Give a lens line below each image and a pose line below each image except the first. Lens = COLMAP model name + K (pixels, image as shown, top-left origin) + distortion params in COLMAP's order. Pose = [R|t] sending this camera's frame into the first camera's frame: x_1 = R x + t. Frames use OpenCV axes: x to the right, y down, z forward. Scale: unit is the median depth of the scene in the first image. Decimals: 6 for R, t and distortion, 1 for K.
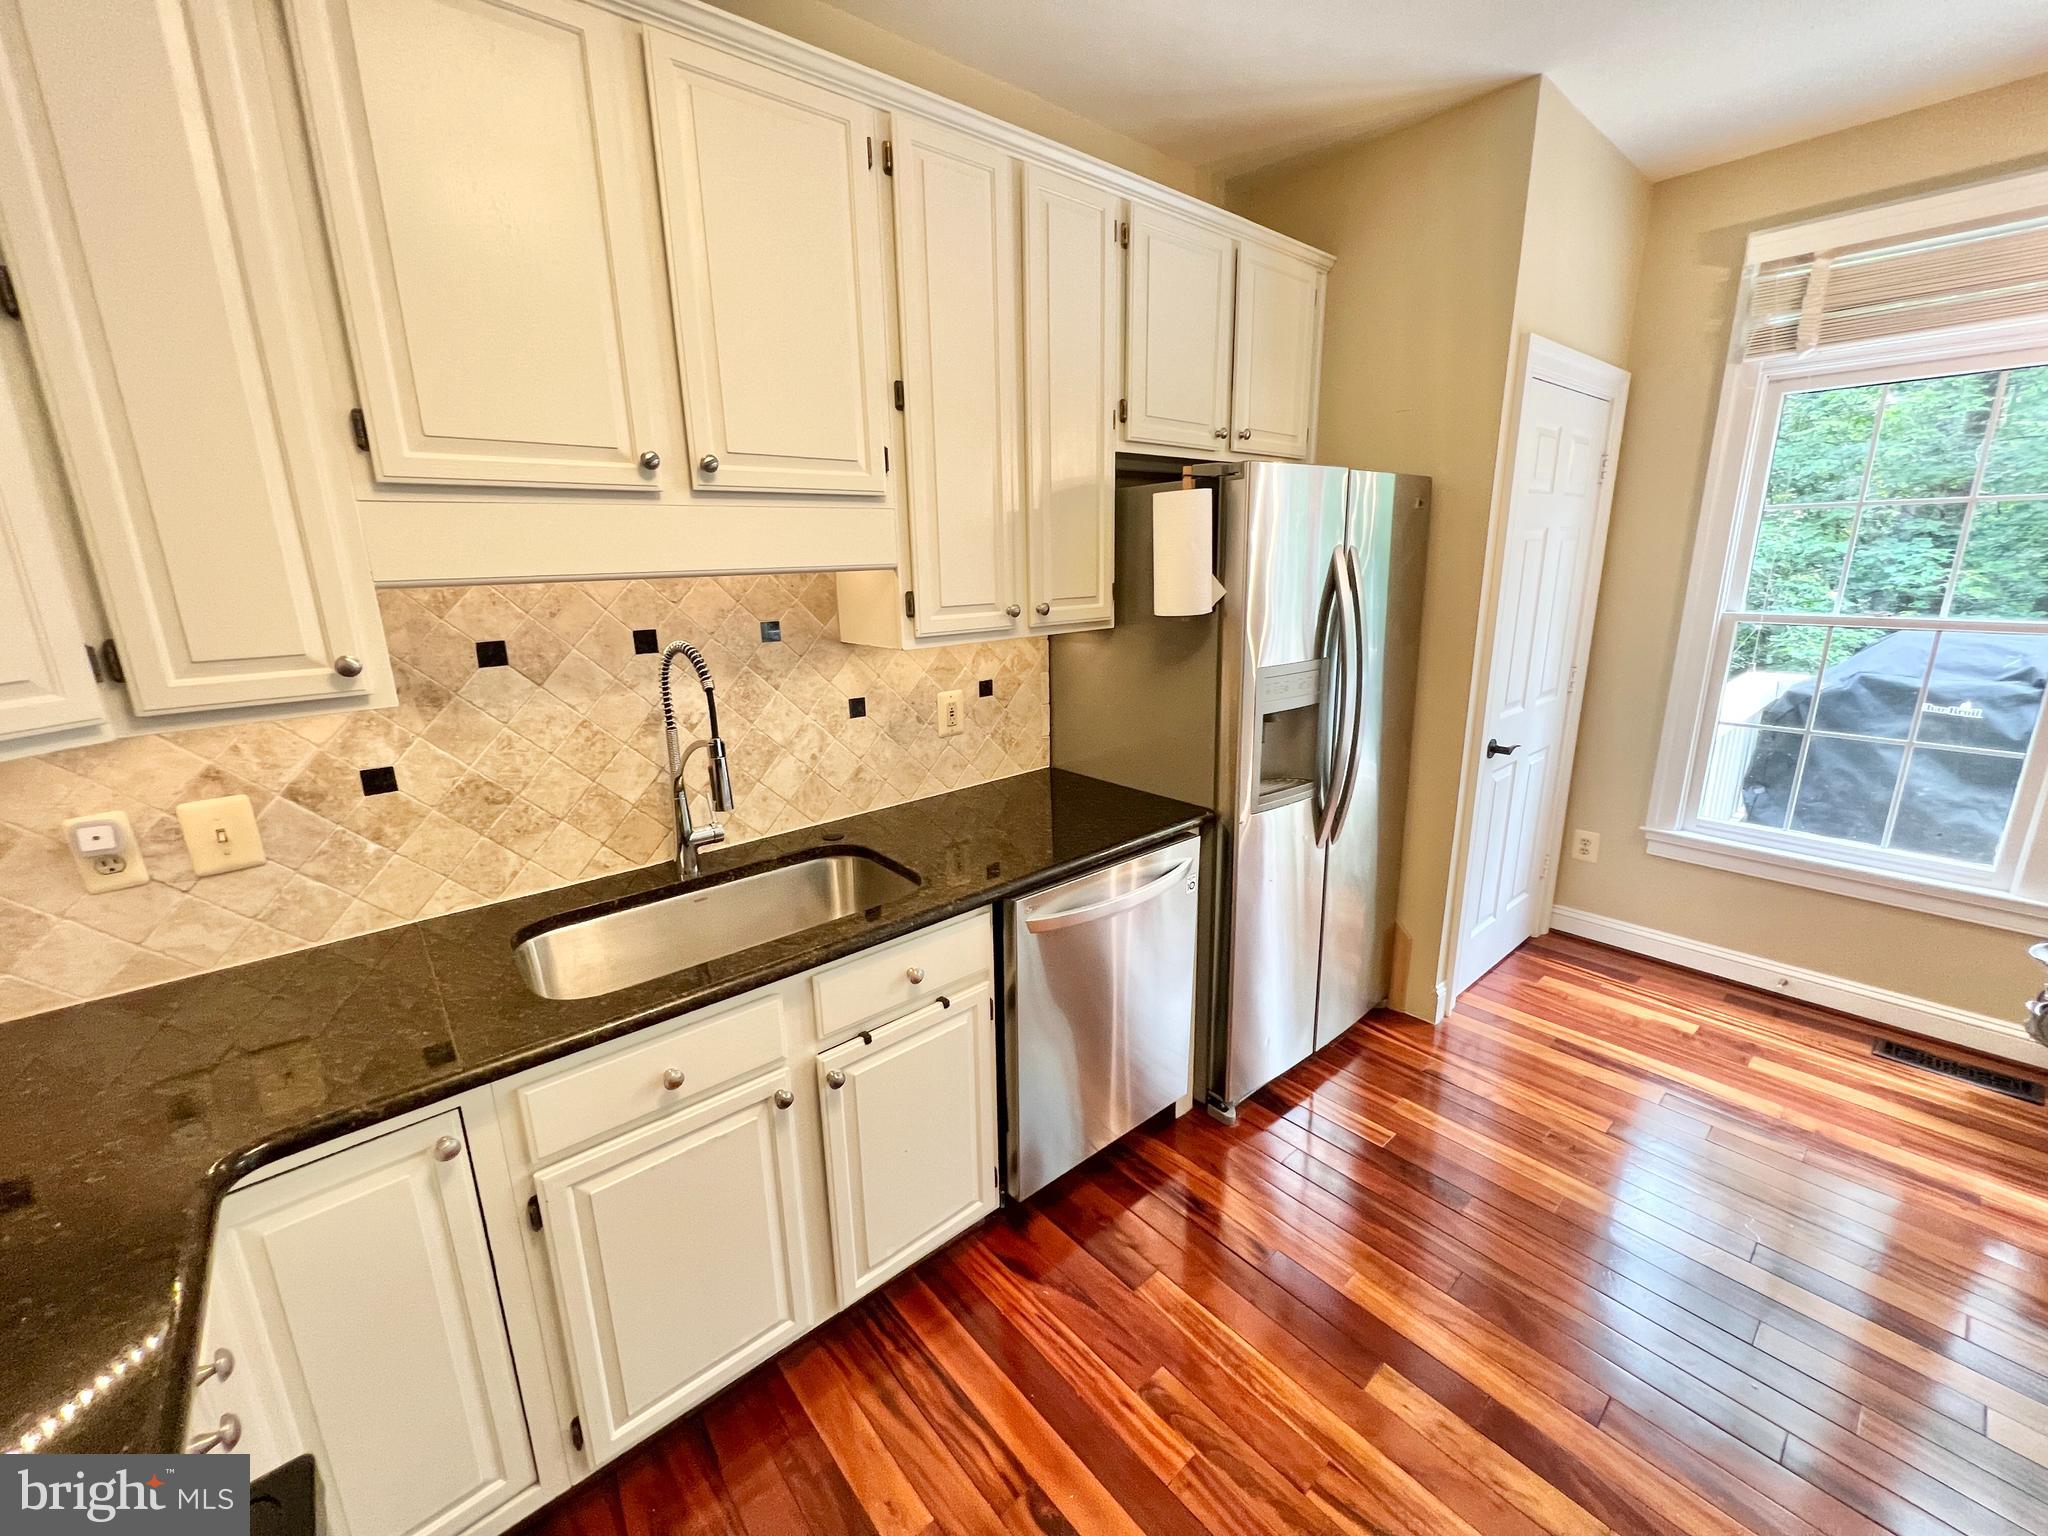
lens RADIAL K [[817.7, 0, 1024.0], [0, 817.7, 756.7], [0, 0, 1]] dist [-0.001443, -0.000033]
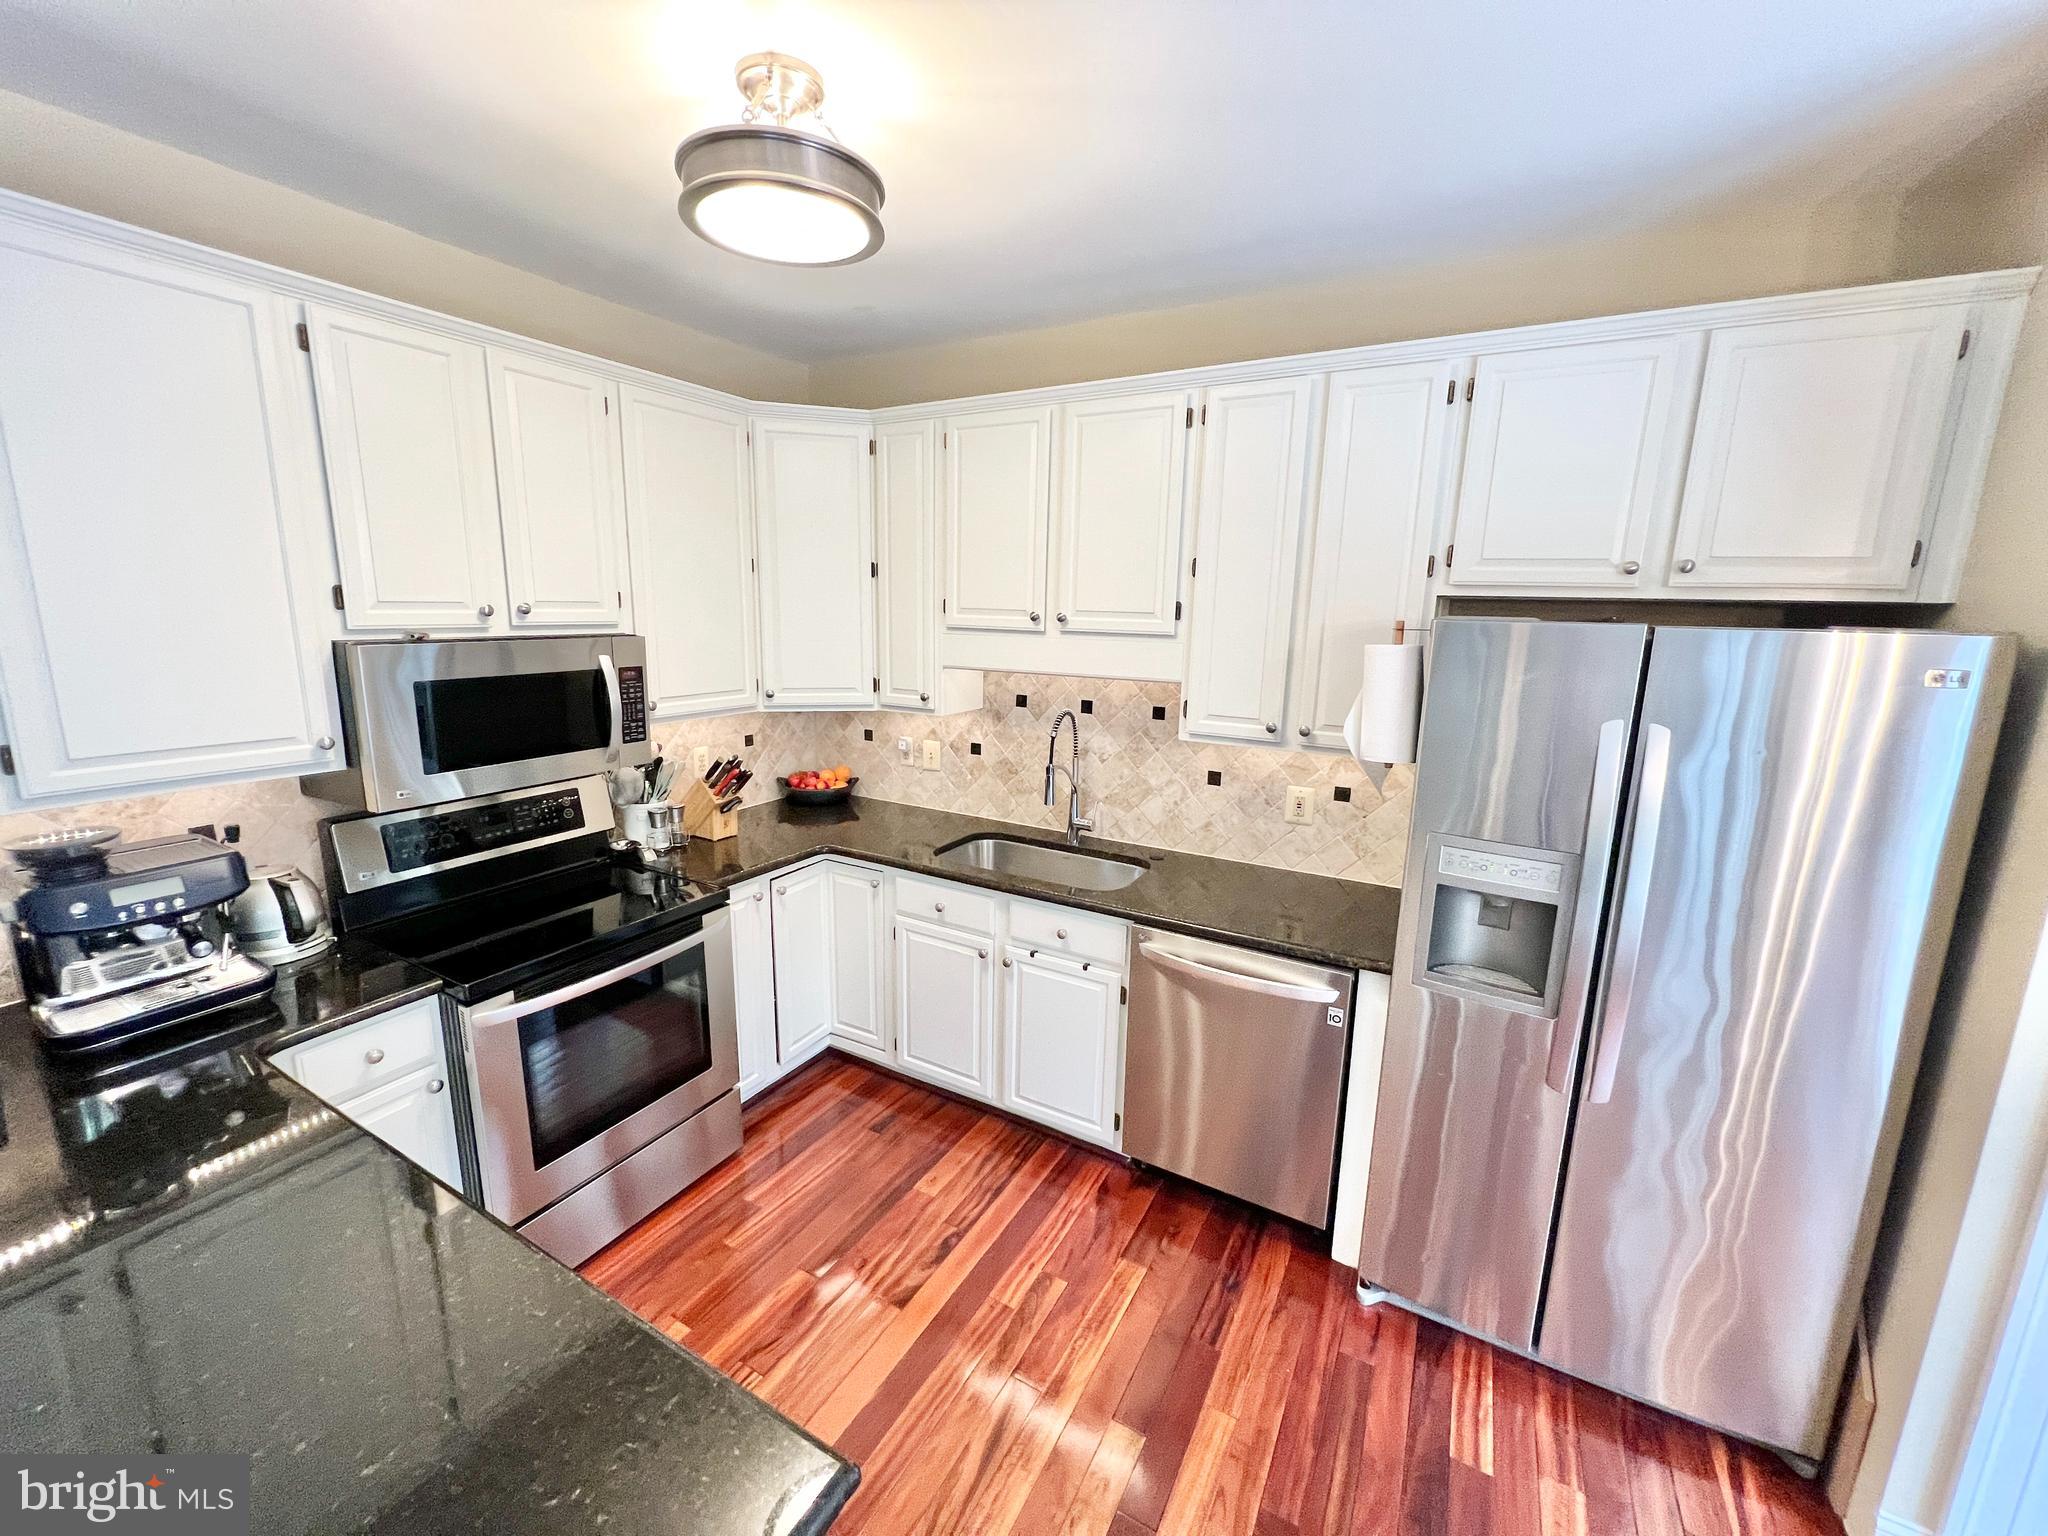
lens RADIAL K [[819.9, 0, 1032.1], [0, 819.9, 761.5], [0, 0, 1]] dist [-0.001885, 0.001089]
pose [[0.344845, 0.208482, -0.915214, 1.139371], [-0.253540, 0.959469, 0.123031, -0.217522], [0.903769, 0.189617, 0.383726, 0.248918]]
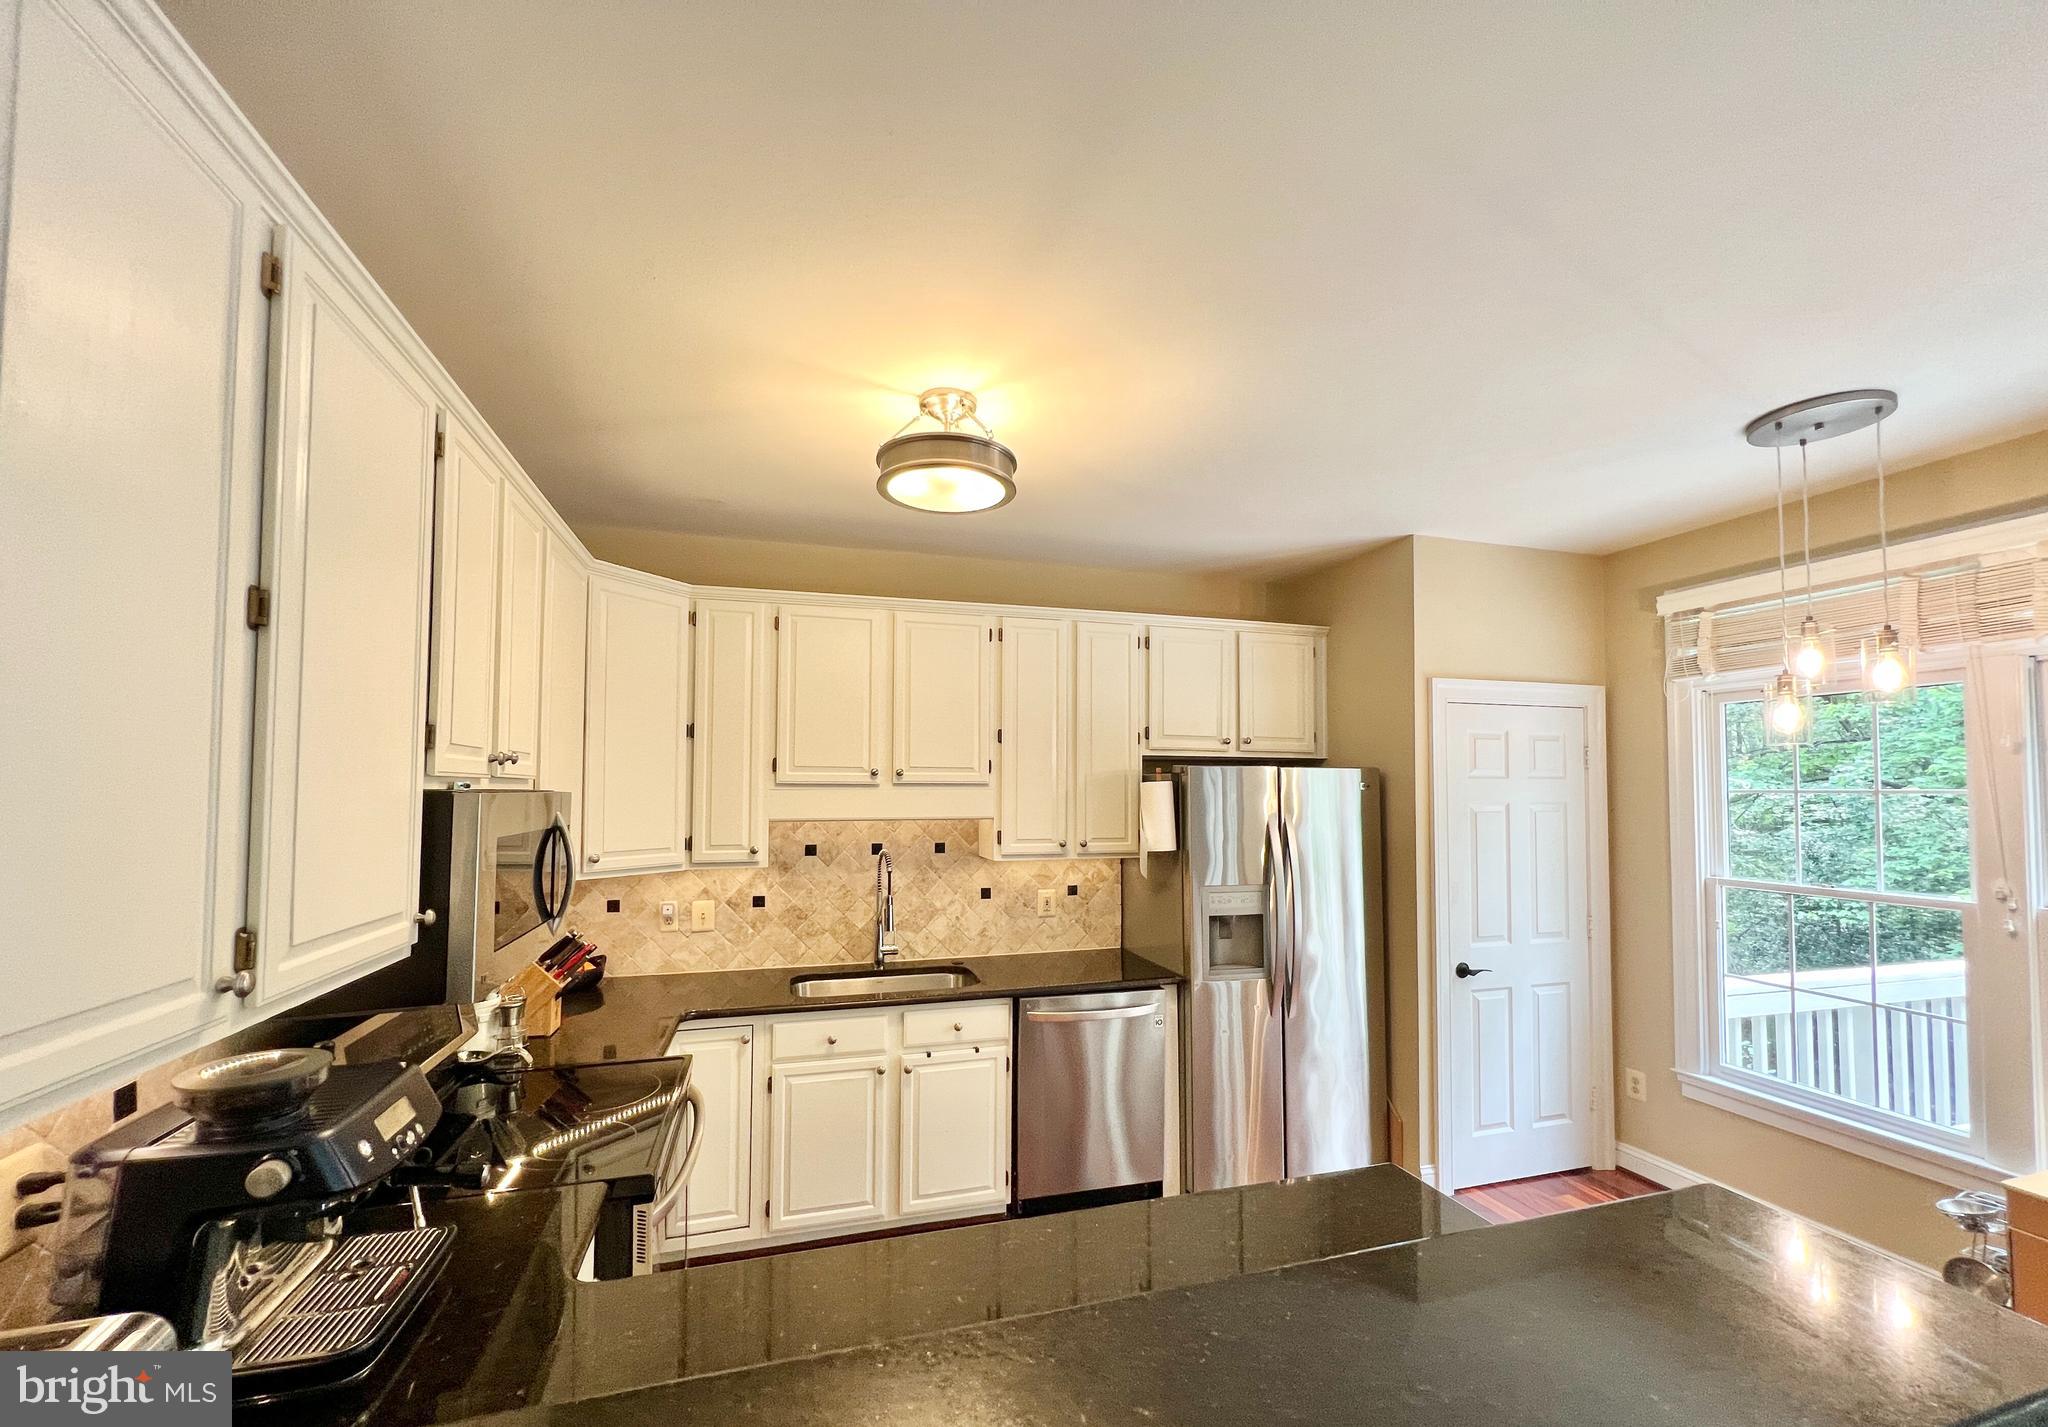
lens RADIAL K [[813.2, 0, 1031.1], [0, 813.2, 764.4], [0, 0, 1]] dist [0.001060, 0.000062]
pose [[0.917035, 0.010902, -0.398659, 0.720877], [-0.117352, 0.962745, -0.243618, 0.109179], [0.381151, 0.270189, 0.884150, -0.735355]]
